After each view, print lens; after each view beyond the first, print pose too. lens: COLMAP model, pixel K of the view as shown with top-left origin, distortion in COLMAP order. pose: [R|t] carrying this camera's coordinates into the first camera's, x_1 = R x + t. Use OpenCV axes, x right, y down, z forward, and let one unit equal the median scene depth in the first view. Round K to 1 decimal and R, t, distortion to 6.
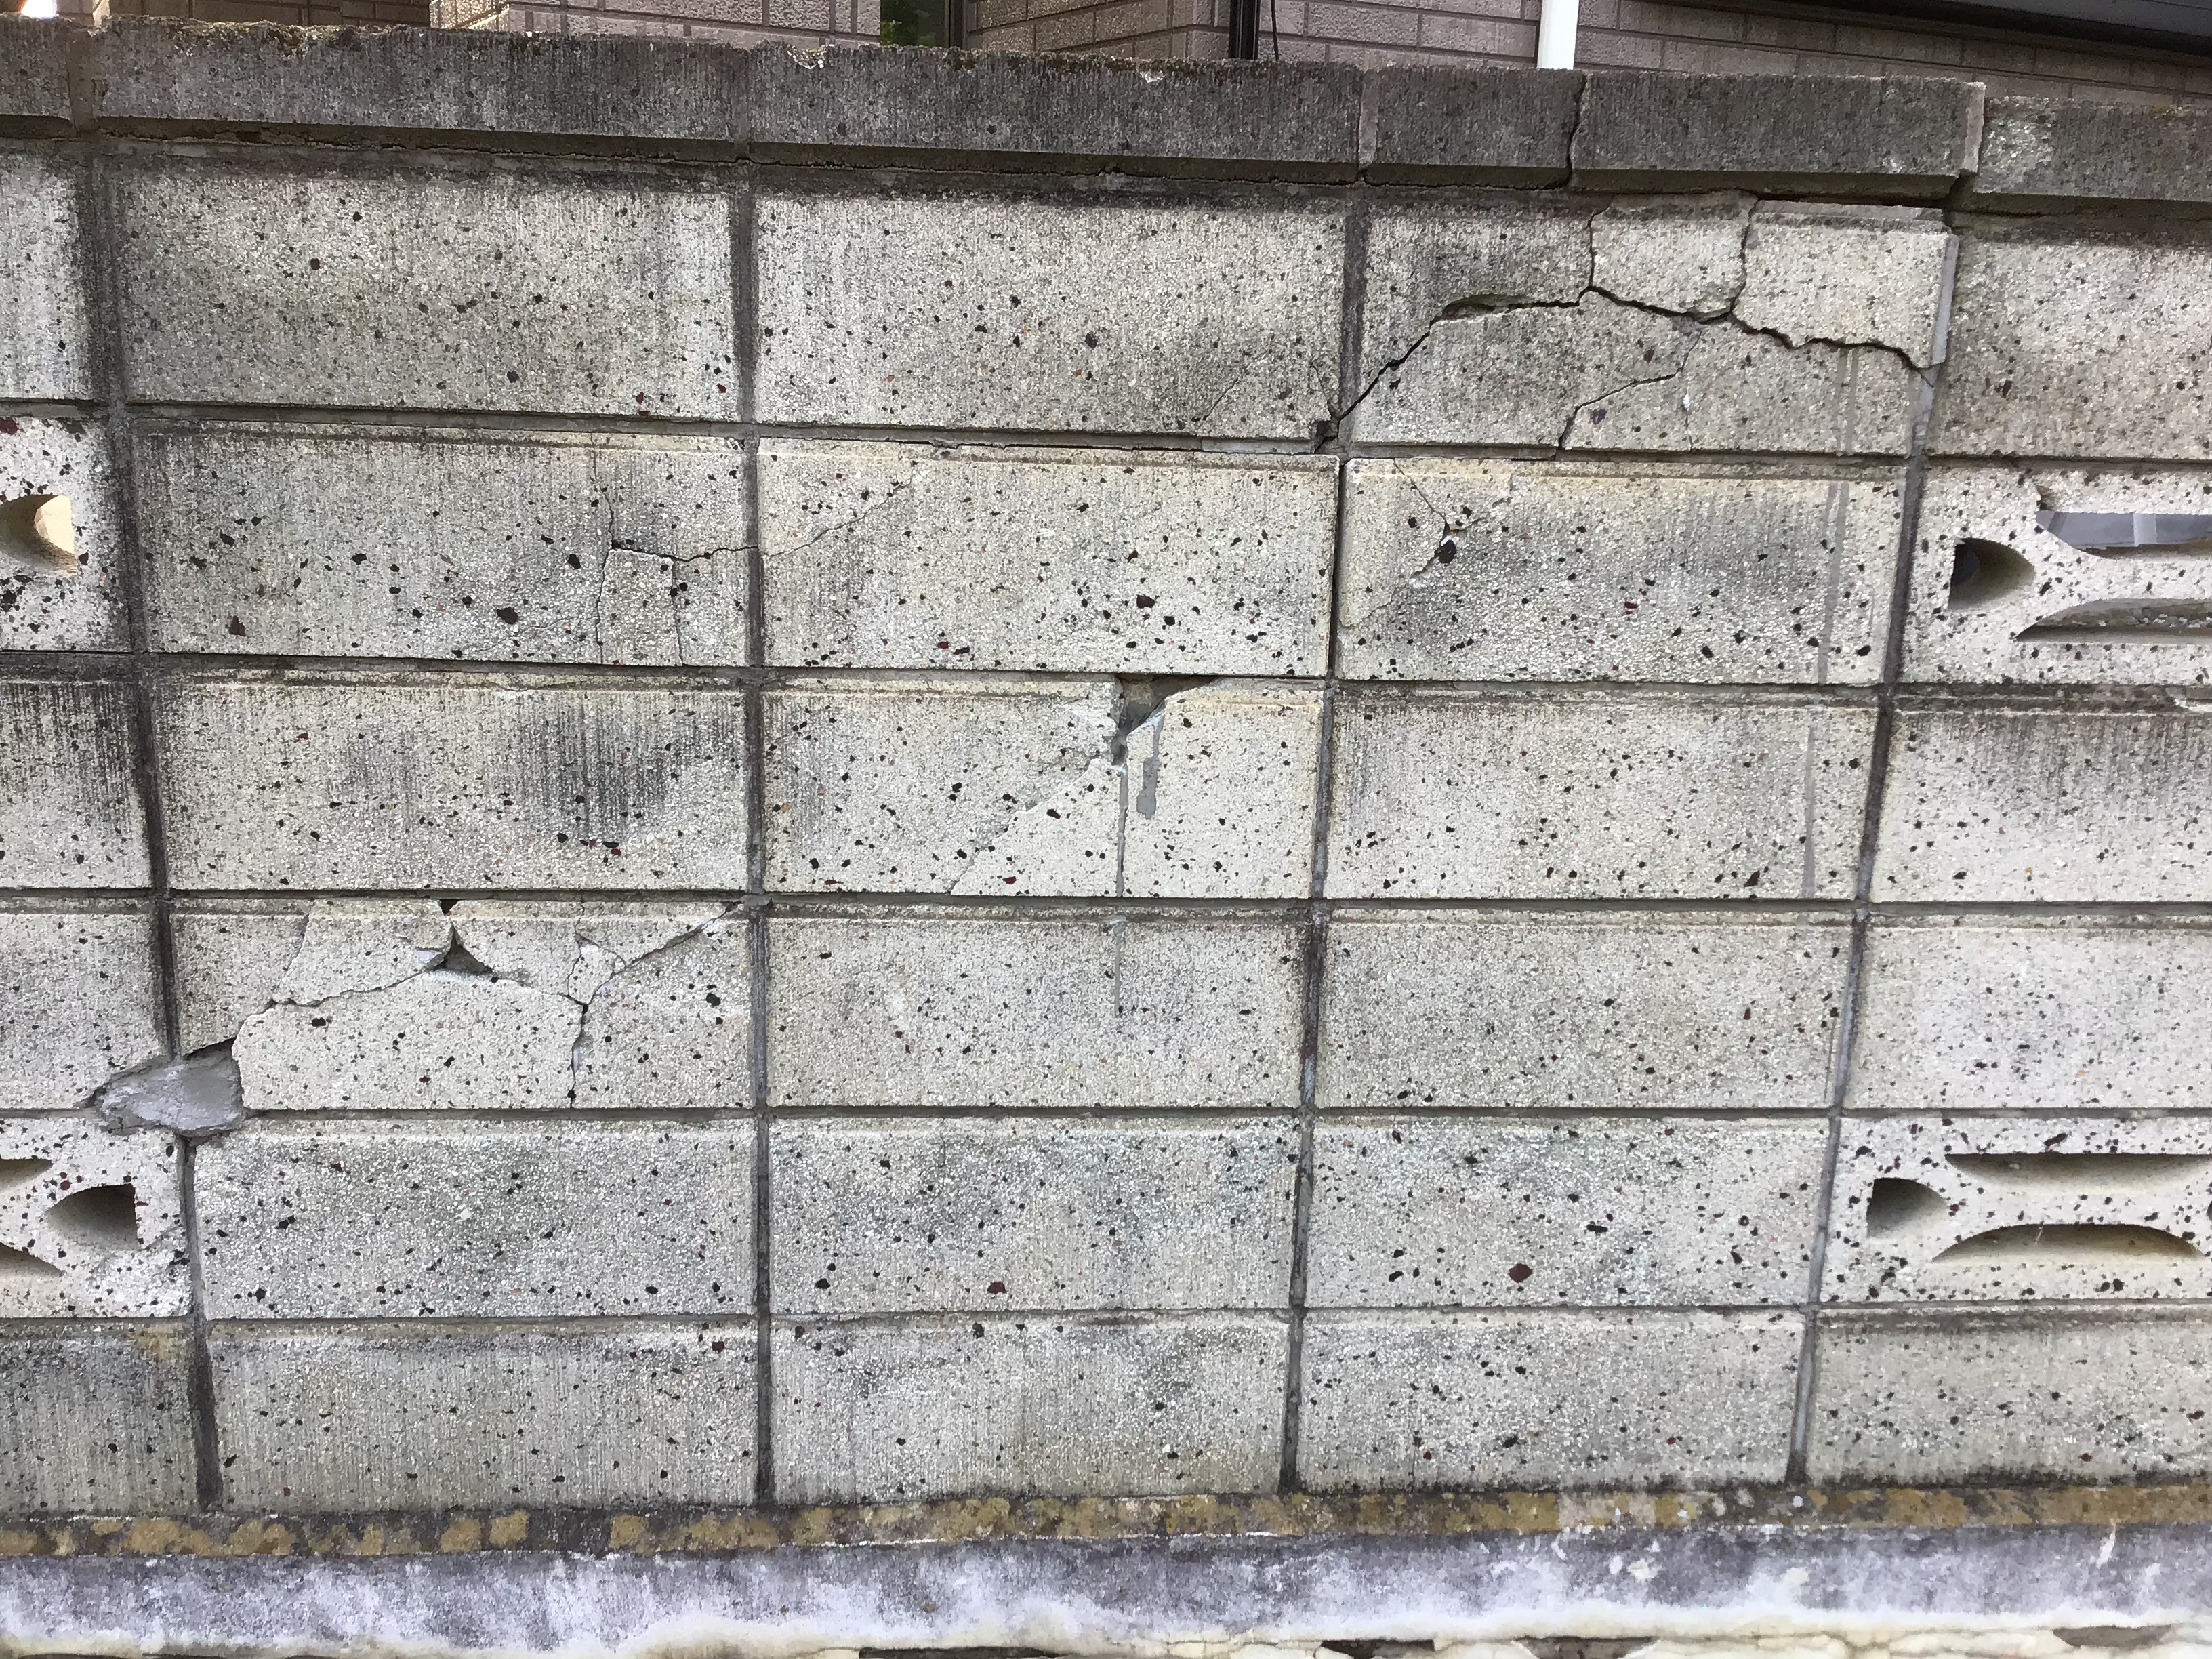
lens RADIAL K [[1967.9, 0, 1108.0], [0, 1967.9, 813.1], [0, 0, 1]] dist [0.113510, -0.204335]
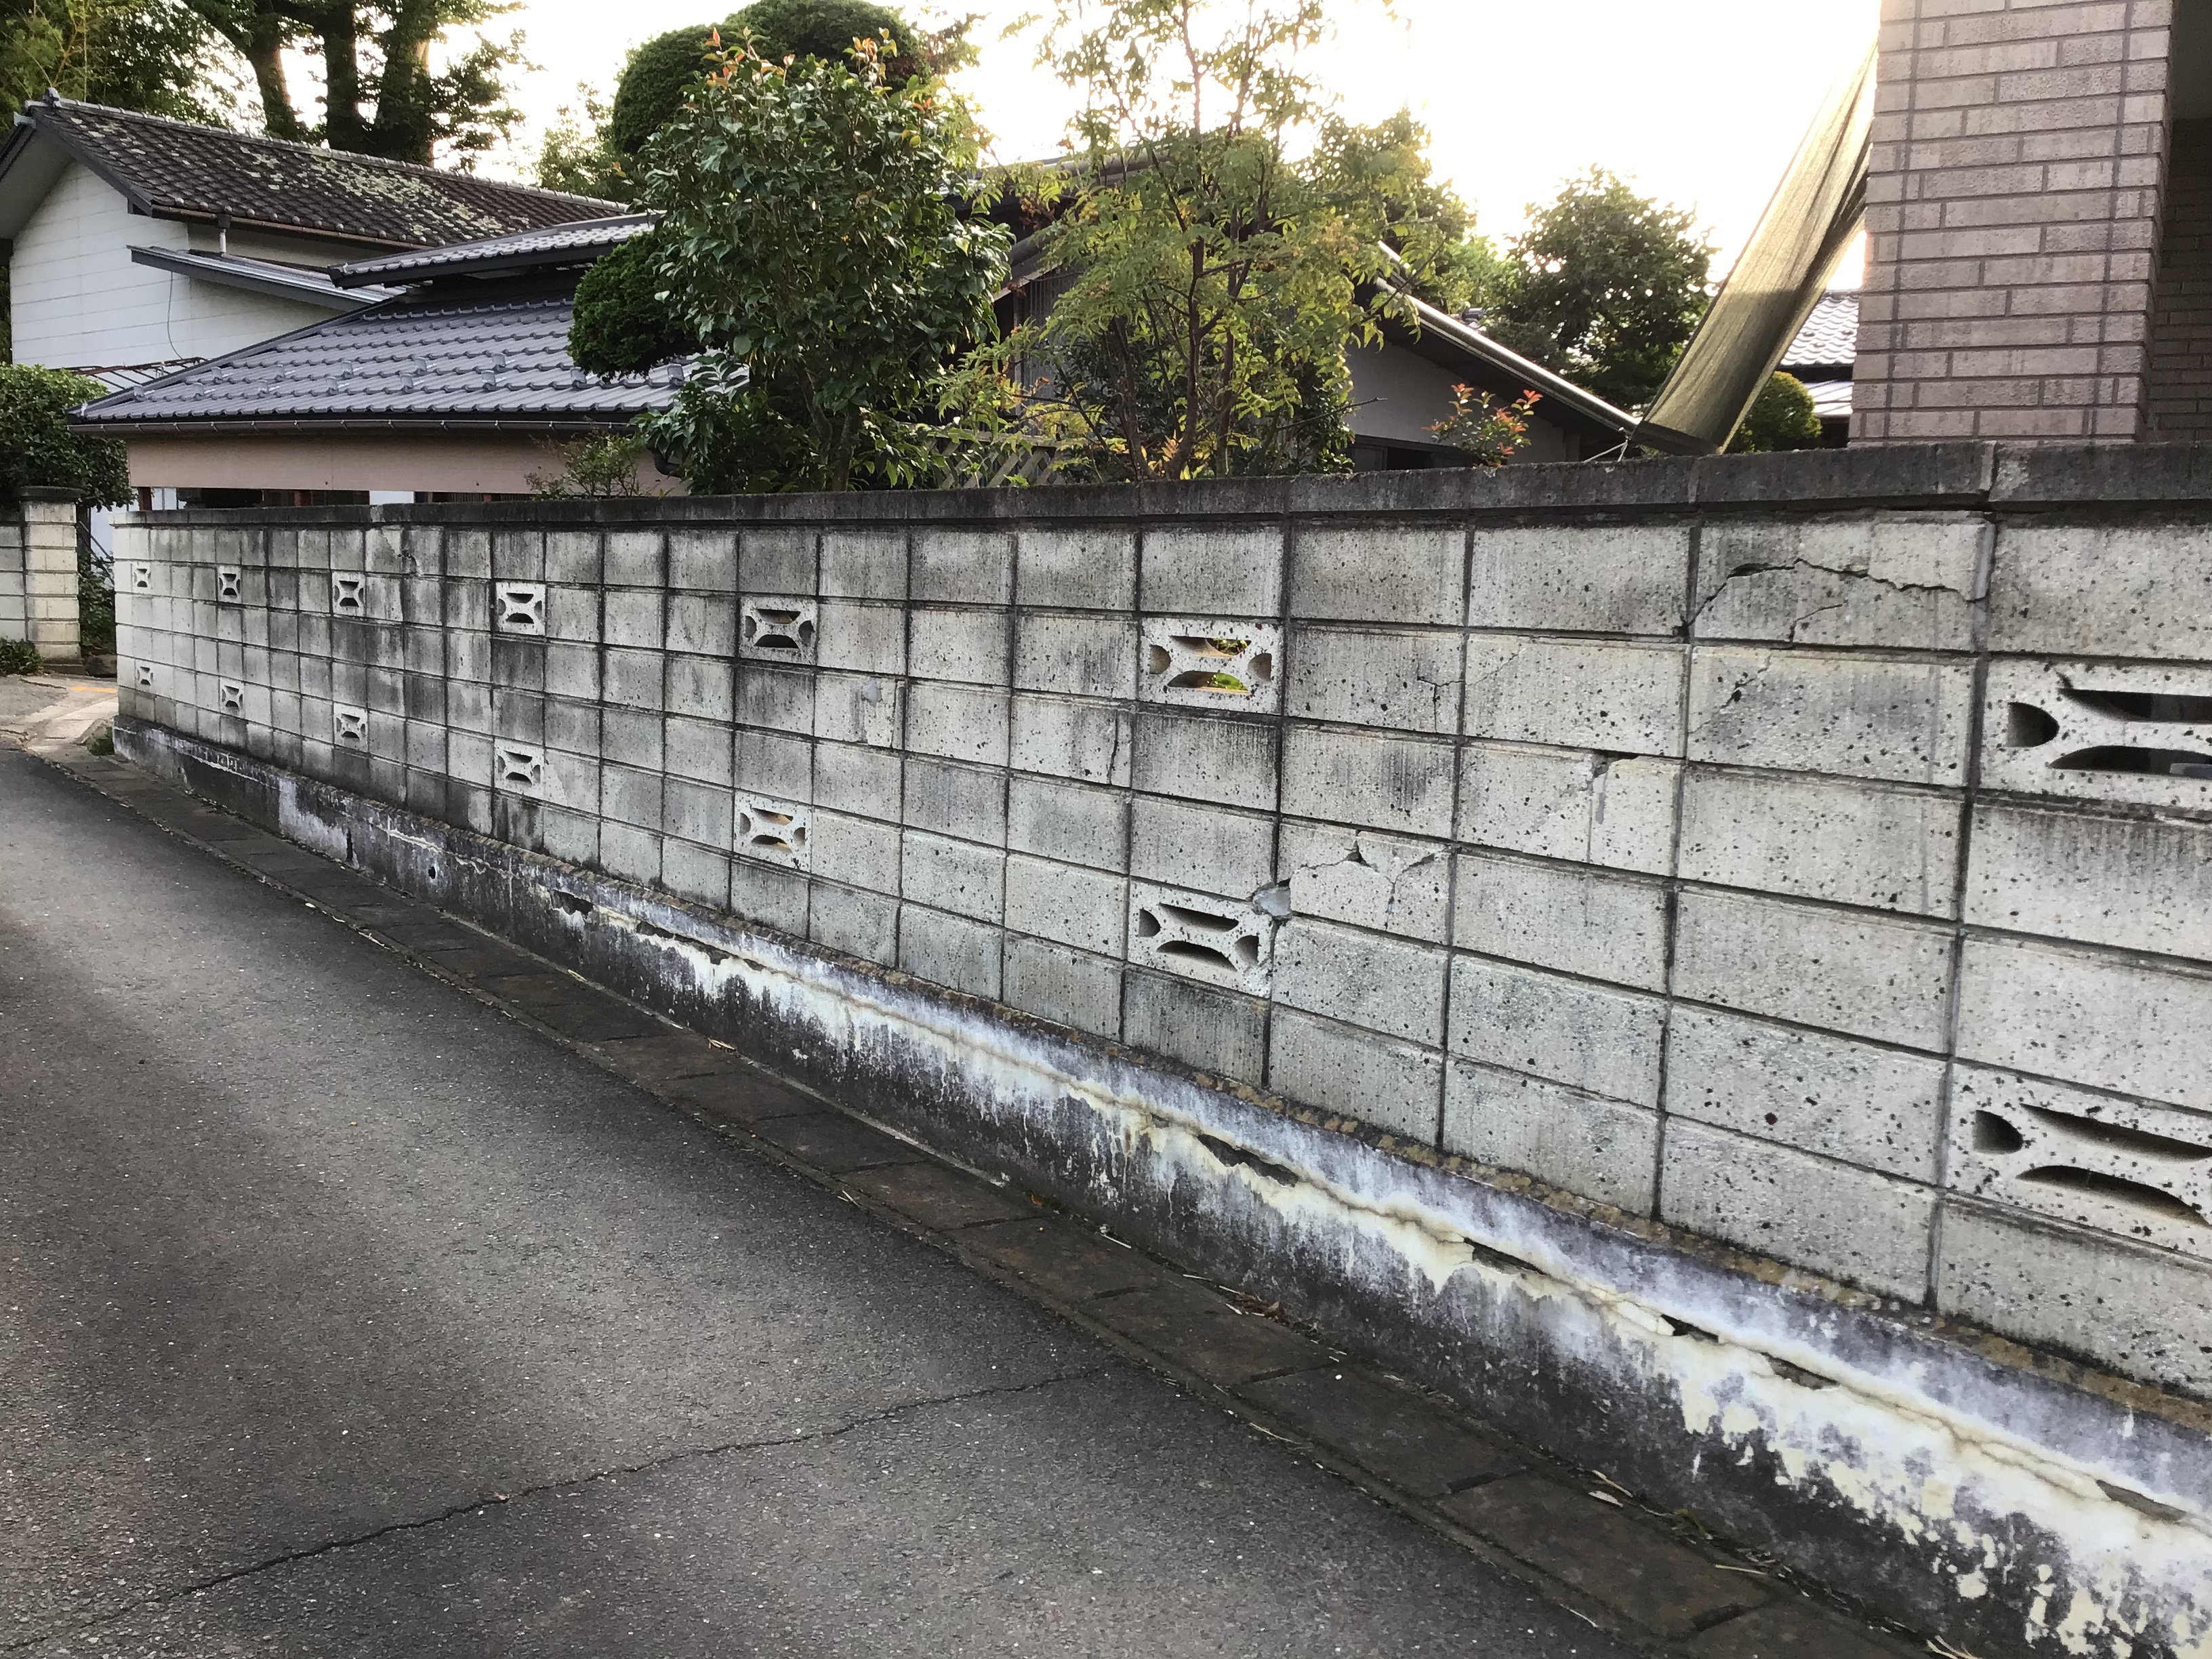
lens RADIAL K [[1967.9, 0, 1108.0], [0, 1967.9, 813.1], [0, 0, 1]] dist [0.113510, -0.204335]
pose [[0.545425, 0.083322, -0.834008, 1.392020], [-0.215087, 0.975639, -0.043190, 0.182494], [0.810092, 0.202941, 0.550059, -0.491957]]
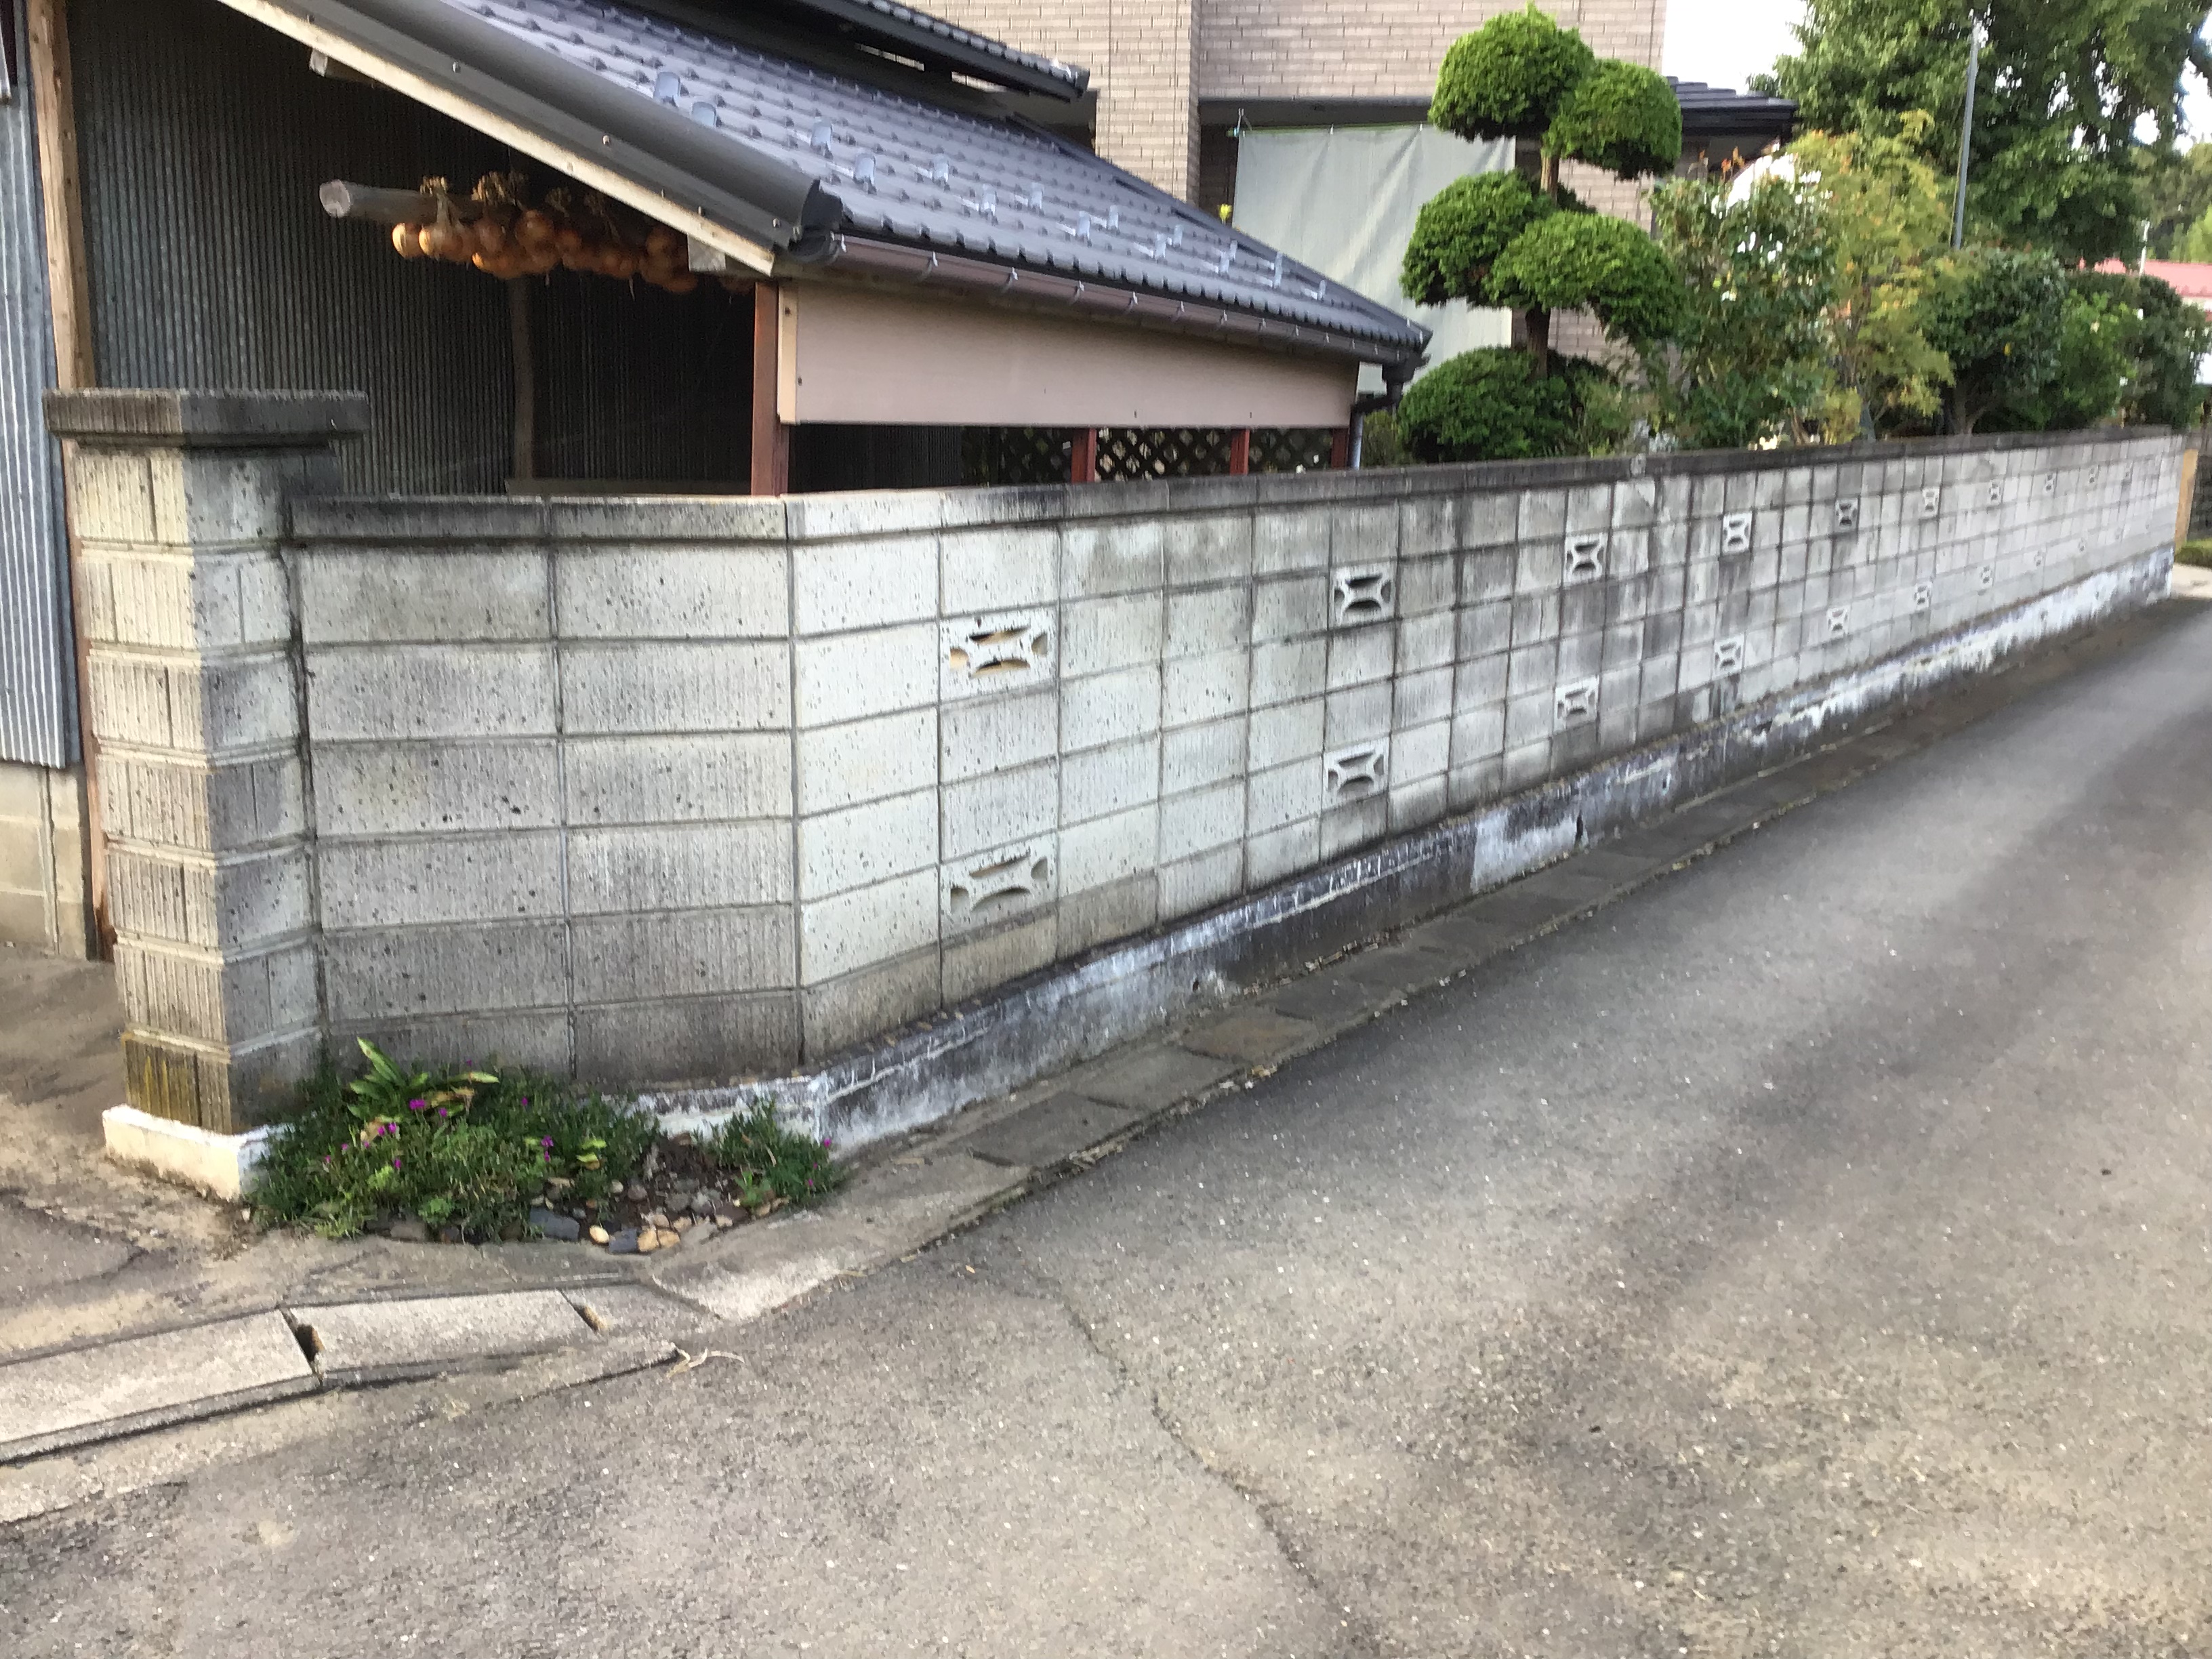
lens RADIAL K [[2017.2, 0, 1127.4], [0, 2017.2, 829.1], [0, 0, 1]] dist [0.117464, -0.207405]
pose [[0.617567, -0.185743, 0.764271, -8.473146], [0.182274, 0.979059, 0.090657, -0.176475], [-0.765106, 0.083320, 0.638491, -1.520760]]
